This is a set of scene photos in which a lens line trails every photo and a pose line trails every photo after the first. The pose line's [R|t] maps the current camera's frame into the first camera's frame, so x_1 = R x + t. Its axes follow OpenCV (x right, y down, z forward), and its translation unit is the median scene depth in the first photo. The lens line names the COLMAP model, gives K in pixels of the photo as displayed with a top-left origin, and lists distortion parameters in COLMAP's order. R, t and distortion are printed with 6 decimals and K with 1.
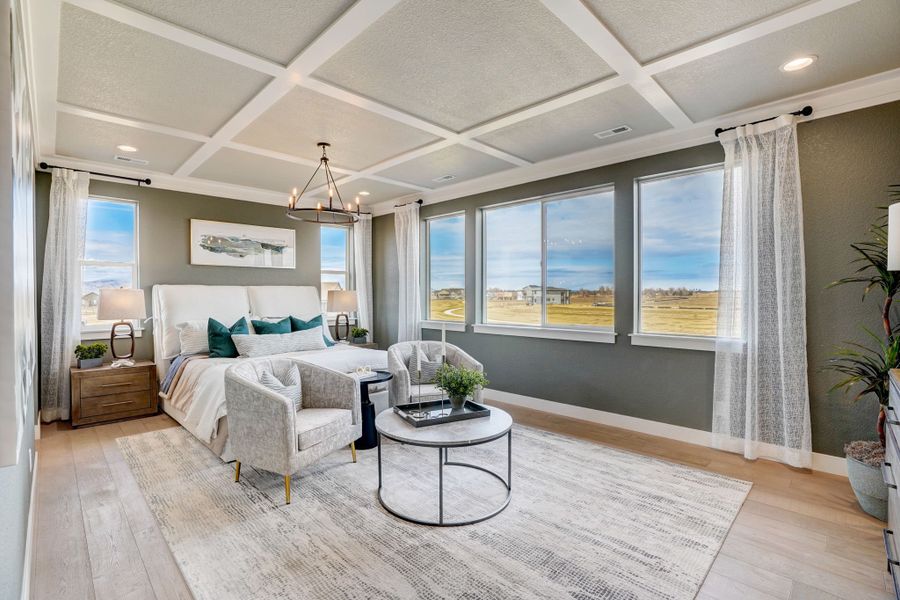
lens RADIAL K [[418.4, 0, 440.5], [0, 418.4, 298.3], [0, 0, 1]] dist [-0.043029, 0.004852]
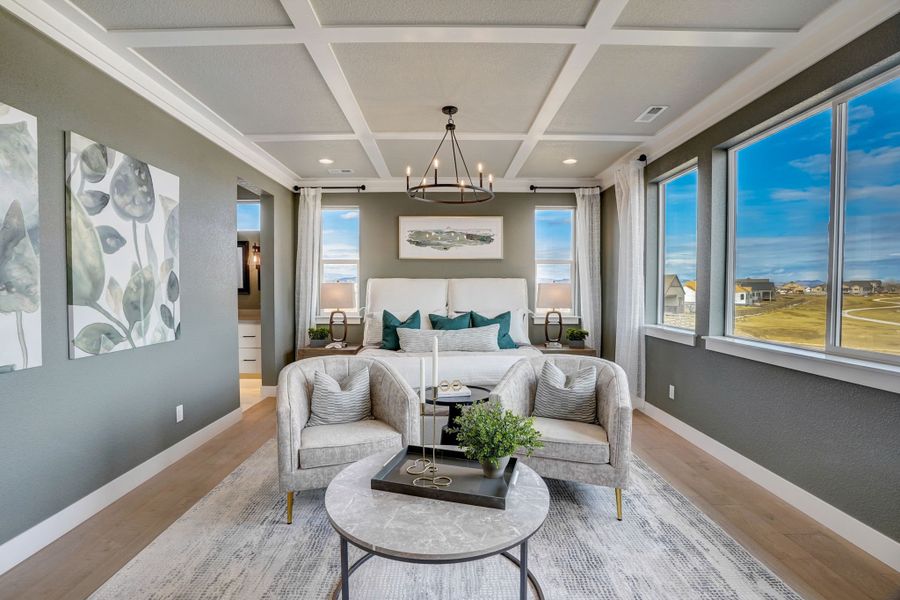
lens RADIAL K [[418.4, 0, 449.1], [0, 418.4, 292.6], [0, 0, 1]] dist [-0.043029, 0.004852]
pose [[0.717180, 0.010404, -0.696810, 0.244339], [-0.009756, 0.999940, 0.004889, -0.002112], [0.696820, 0.003292, 0.717239, 0.311044]]
